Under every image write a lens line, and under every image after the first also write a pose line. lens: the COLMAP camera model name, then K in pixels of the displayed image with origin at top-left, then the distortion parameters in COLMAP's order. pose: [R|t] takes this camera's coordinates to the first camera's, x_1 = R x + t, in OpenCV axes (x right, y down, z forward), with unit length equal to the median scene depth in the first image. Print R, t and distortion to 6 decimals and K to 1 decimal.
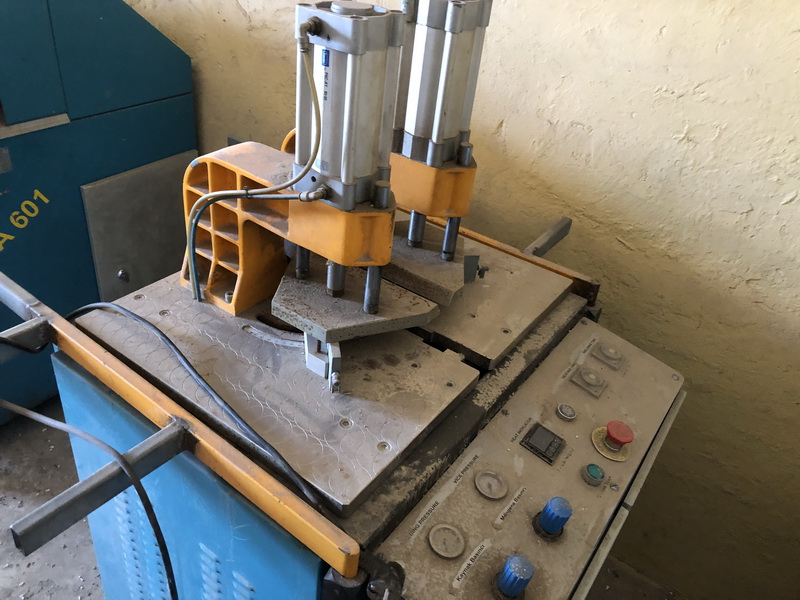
lens RADIAL K [[675.0, 0, 400.0], [0, 675.0, 300.0], [0, 0, 1]] dist [0.053695, -0.087592]
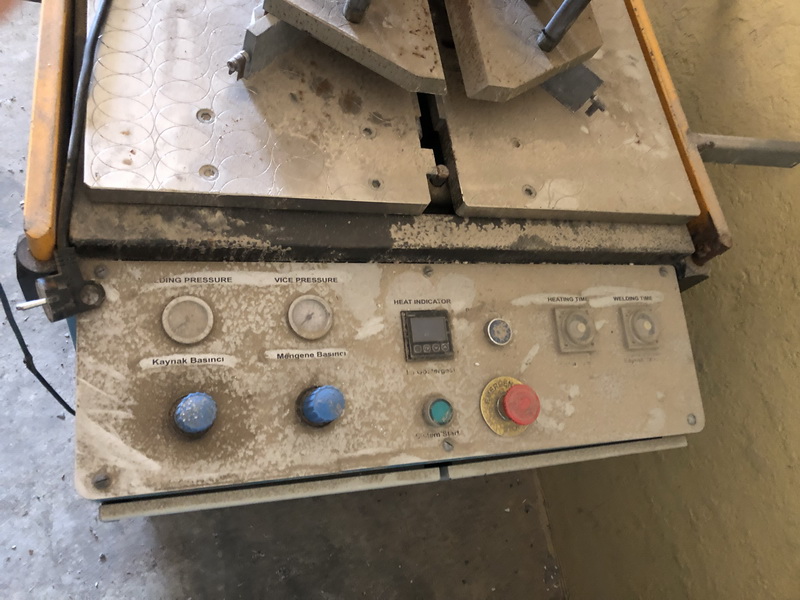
lens RADIAL K [[644.5, 0, 397.2], [0, 644.5, 296.0], [0, 0, 1]] dist [0.083642, -0.115176]
pose [[0.687151, 0.701056, -0.190643, 0.311340], [-0.585480, 0.689720, 0.426028, -0.095230], [0.430159, -0.181128, 0.884396, 0.419224]]
